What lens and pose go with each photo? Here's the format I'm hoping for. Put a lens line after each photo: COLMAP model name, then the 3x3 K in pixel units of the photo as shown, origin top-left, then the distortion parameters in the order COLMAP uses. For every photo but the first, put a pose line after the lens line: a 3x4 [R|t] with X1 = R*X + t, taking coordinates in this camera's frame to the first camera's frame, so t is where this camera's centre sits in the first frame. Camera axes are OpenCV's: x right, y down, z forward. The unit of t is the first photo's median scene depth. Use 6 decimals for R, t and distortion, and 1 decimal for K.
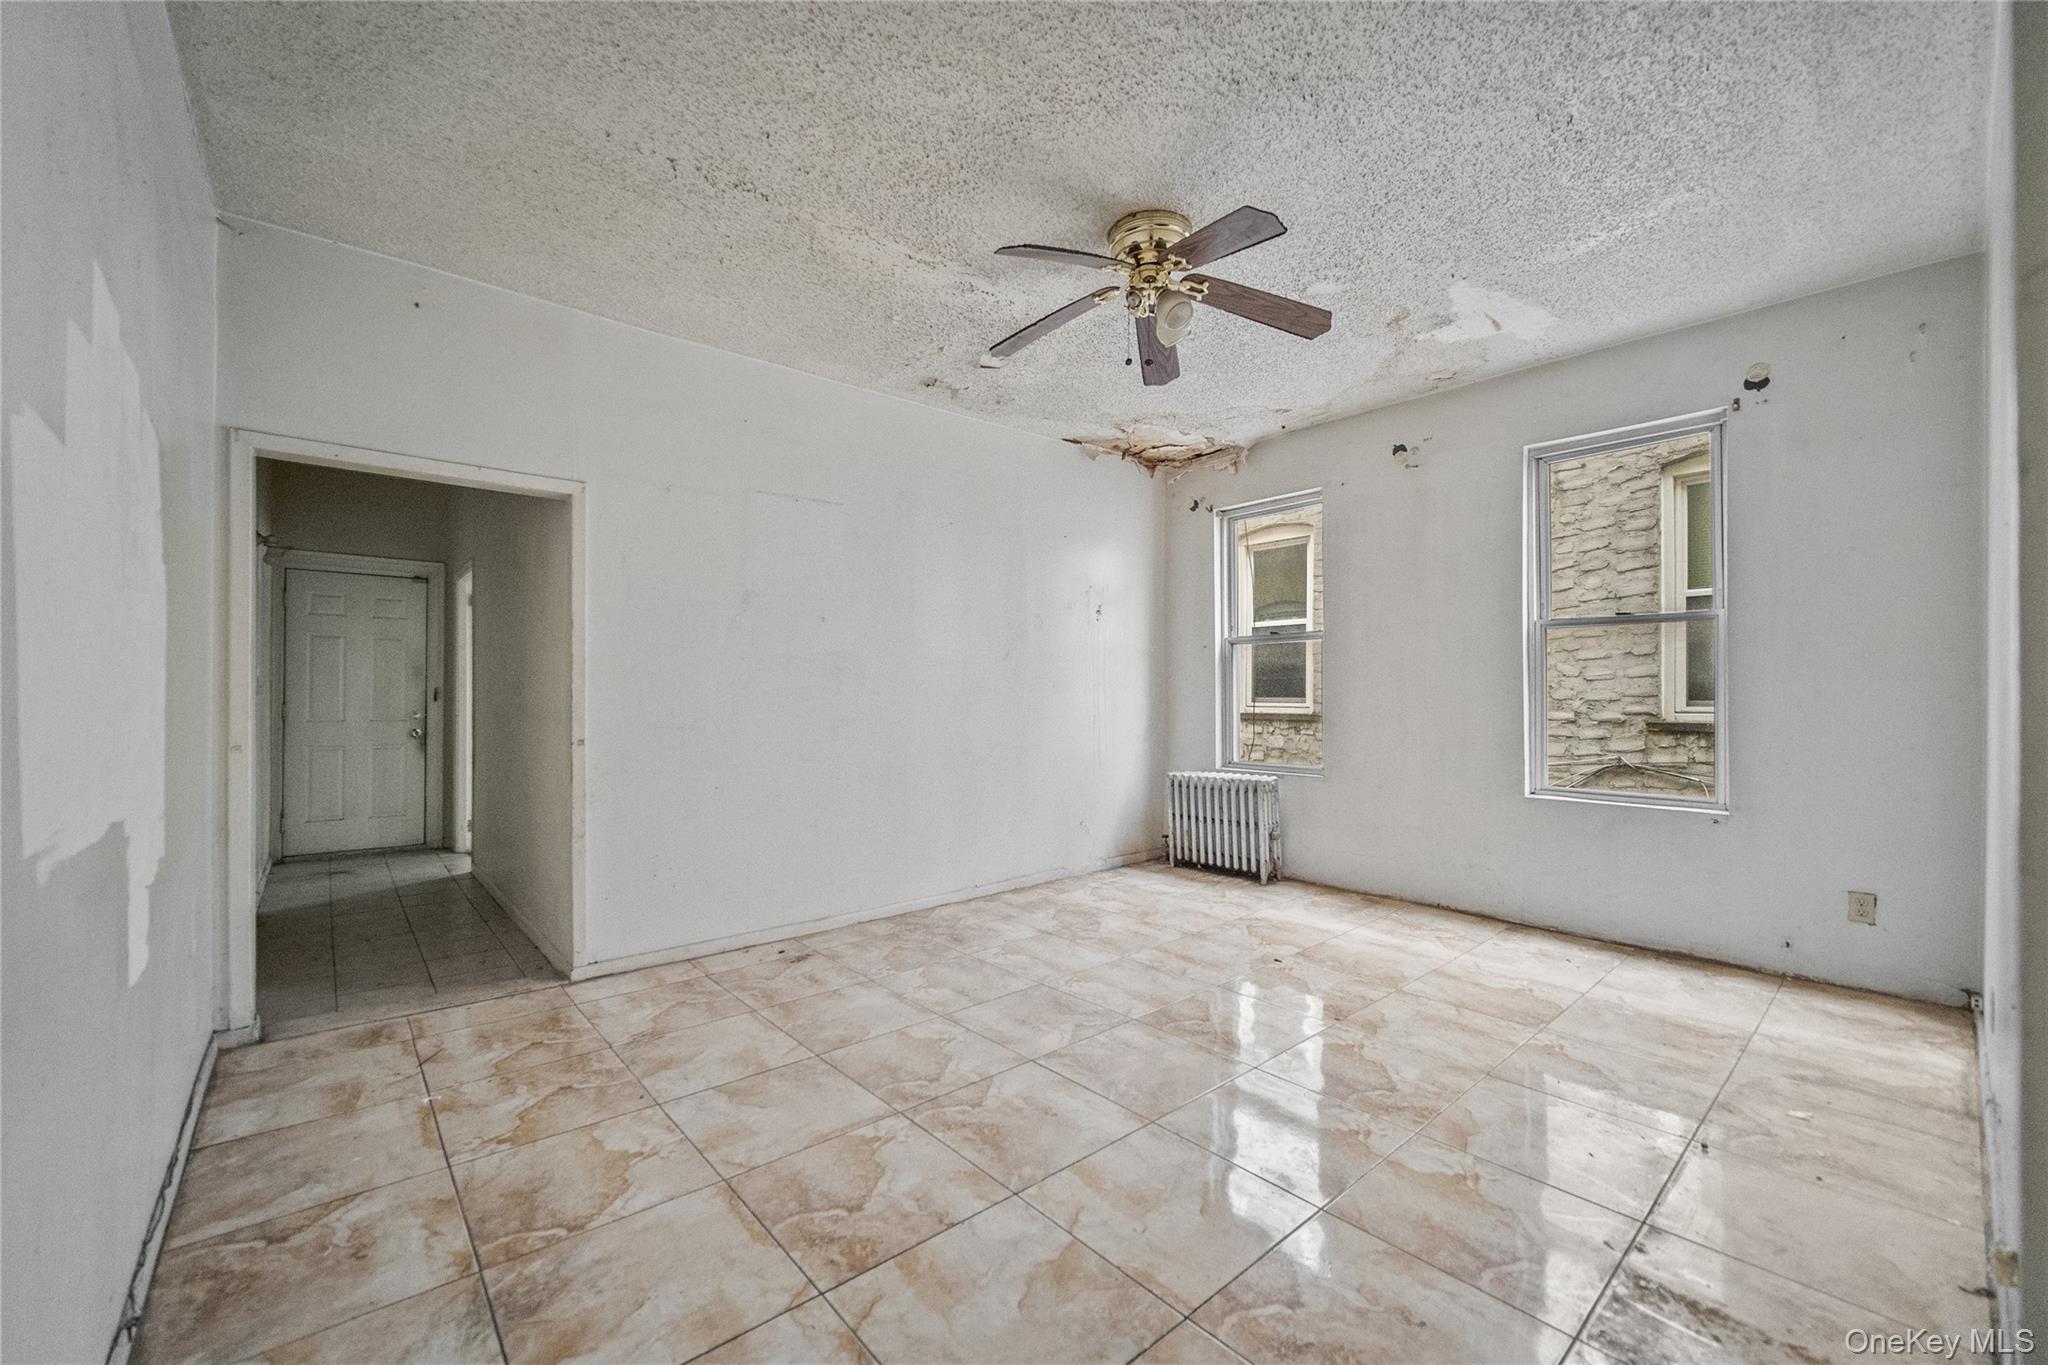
lens RADIAL K [[813.8, 0, 1023.4], [0, 813.8, 687.0], [0, 0, 1]] dist [0.000667, -0.000164]
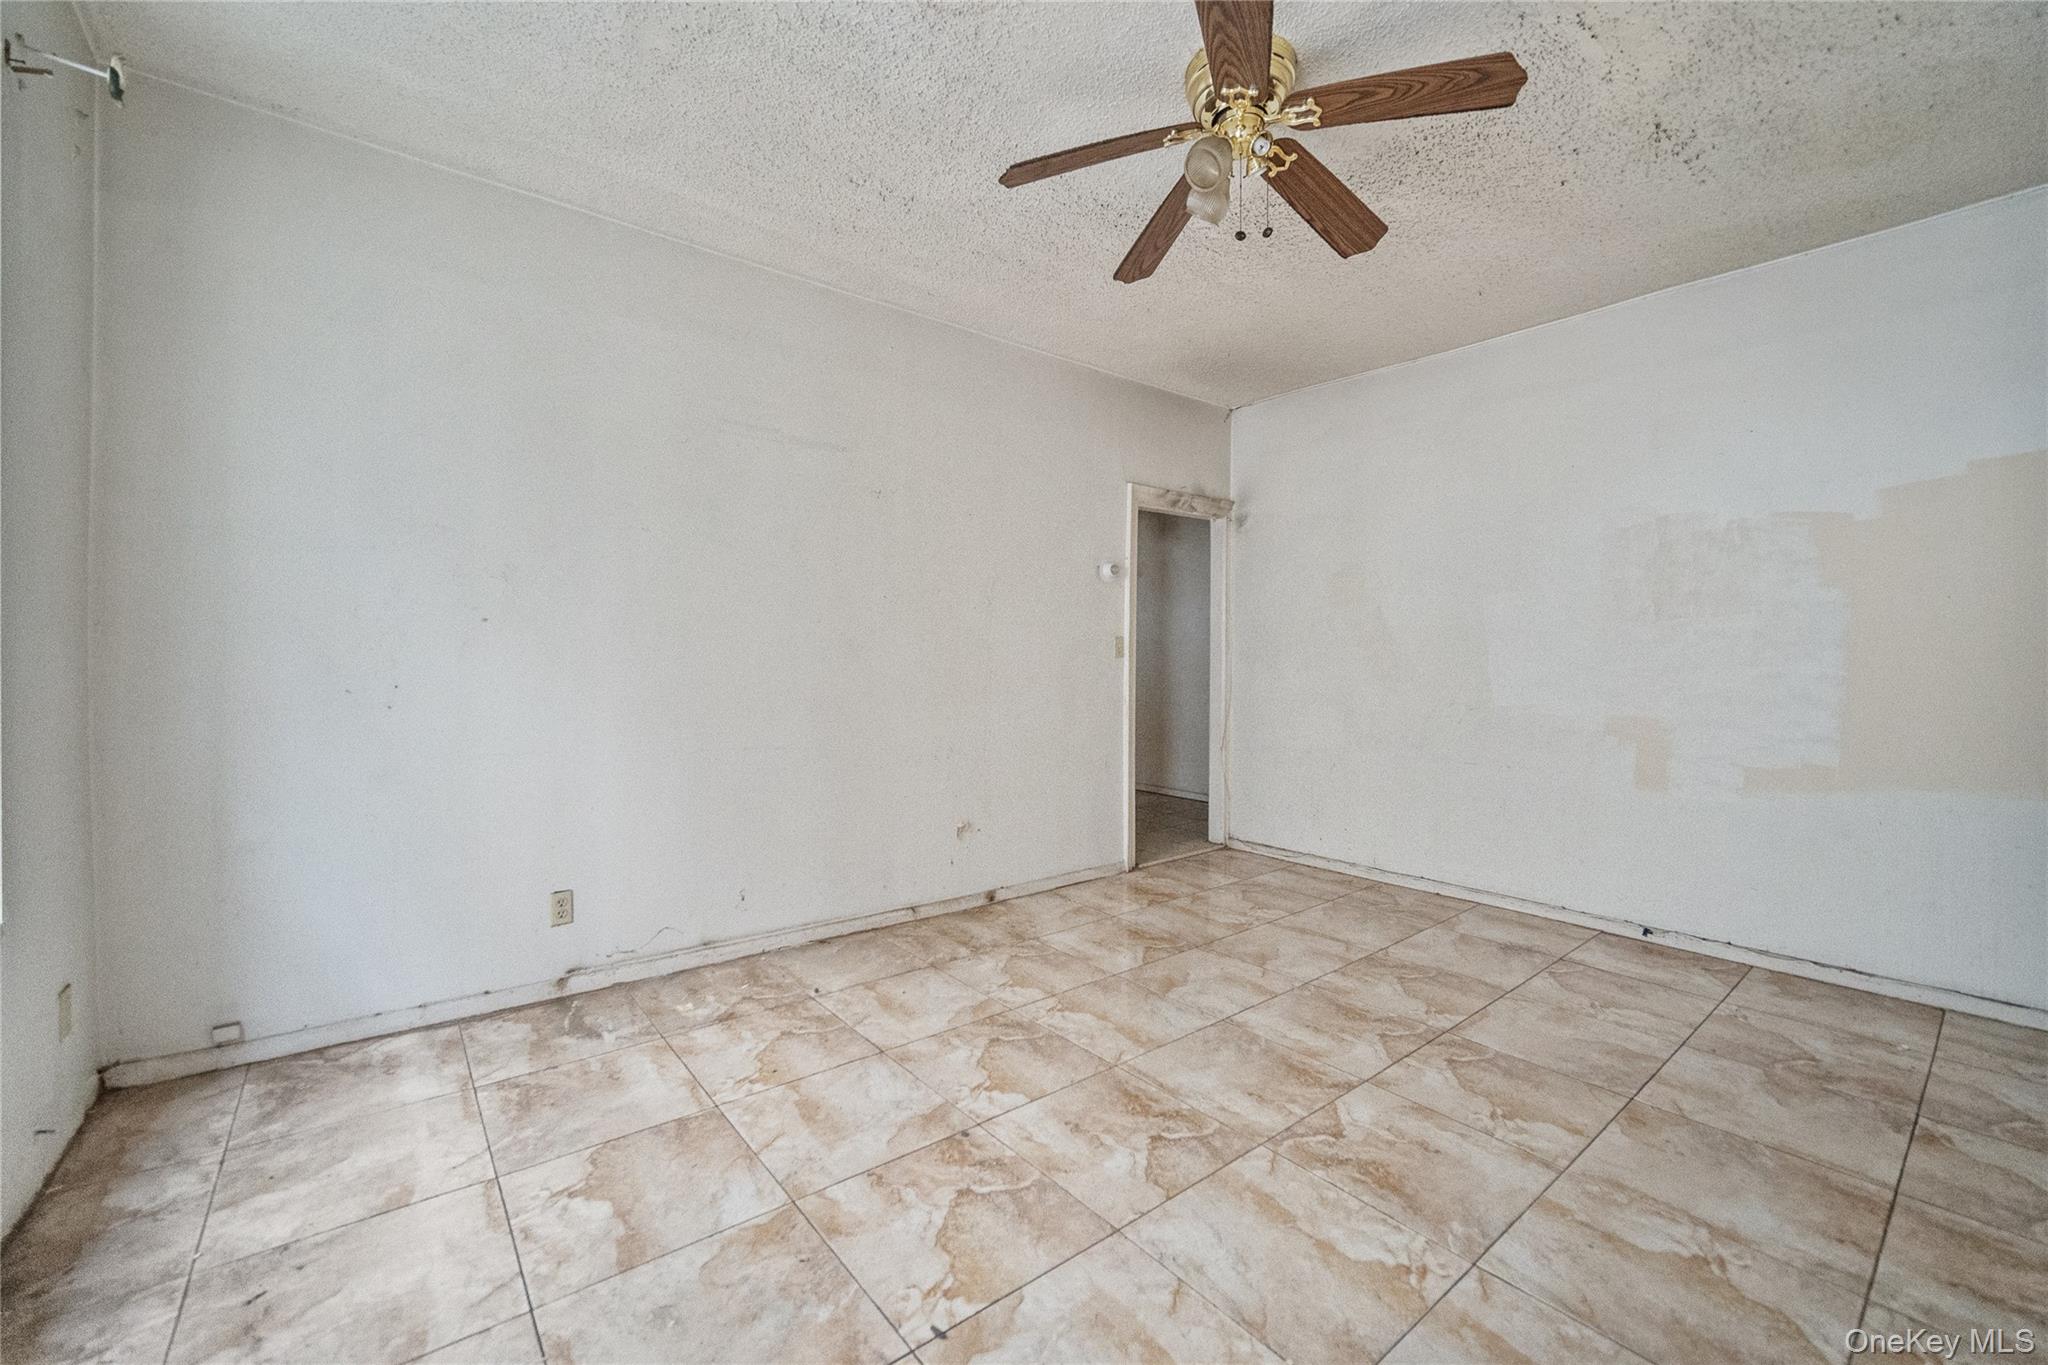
lens RADIAL K [[813.8, 0, 1023.4], [0, 813.8, 687.0], [0, 0, 1]] dist [0.000667, -0.000164]
pose [[-0.999088, -0.007357, 0.042059, 0.367812], [-0.006159, 0.999573, 0.028564, 0.007428], [-0.042251, 0.028279, -0.998707, 1.992729]]
